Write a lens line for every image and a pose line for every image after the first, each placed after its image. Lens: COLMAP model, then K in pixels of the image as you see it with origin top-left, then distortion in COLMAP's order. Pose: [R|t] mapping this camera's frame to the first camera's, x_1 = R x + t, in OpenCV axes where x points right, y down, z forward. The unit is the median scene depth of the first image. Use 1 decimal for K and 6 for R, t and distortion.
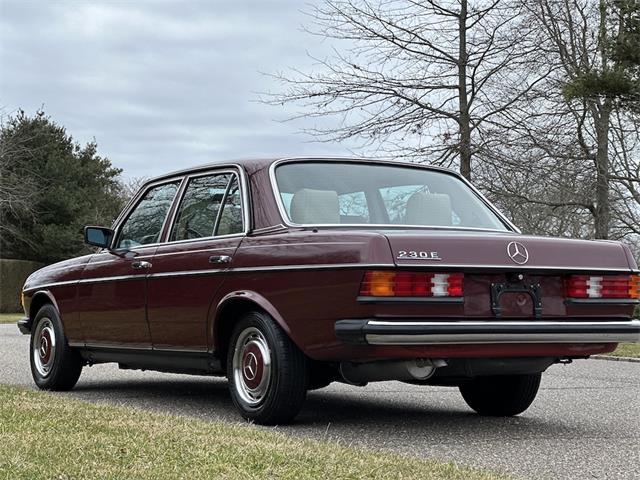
lens RADIAL K [[1413.1, 0, 320.0], [0, 1413.1, 240.0], [0, 0, 1]] dist [-0.001257, 2.470372]
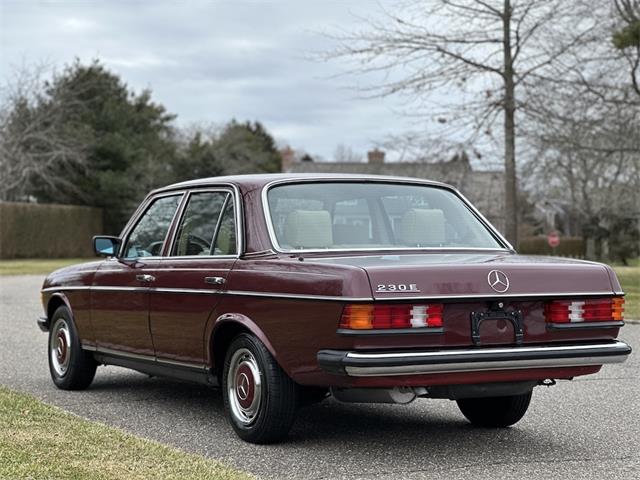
lens RADIAL K [[1413.1, 0, 320.0], [0, 1413.1, 240.0], [0, 0, 1]] dist [-0.001257, 2.470372]
pose [[0.999029, -0.006598, -0.043566, 0.048584], [0.008567, 0.998944, 0.045148, -0.058759], [0.043222, -0.045477, 0.998030, -0.018767]]
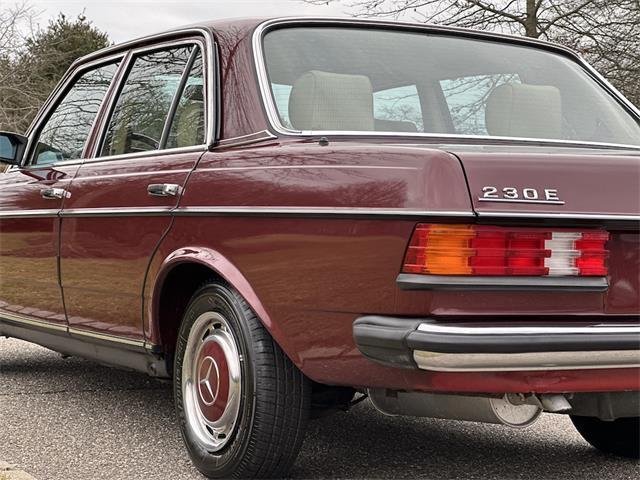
lens RADIAL K [[1406.6, 0, 322.1], [0, 1406.6, 213.1], [0, 0, 1]] dist [0.008209, 2.714577]
pose [[0.999218, 0.020013, -0.034113, 0.013115], [-0.018583, 0.998956, 0.041740, -0.001969], [0.034912, -0.041073, 0.998546, 0.409331]]
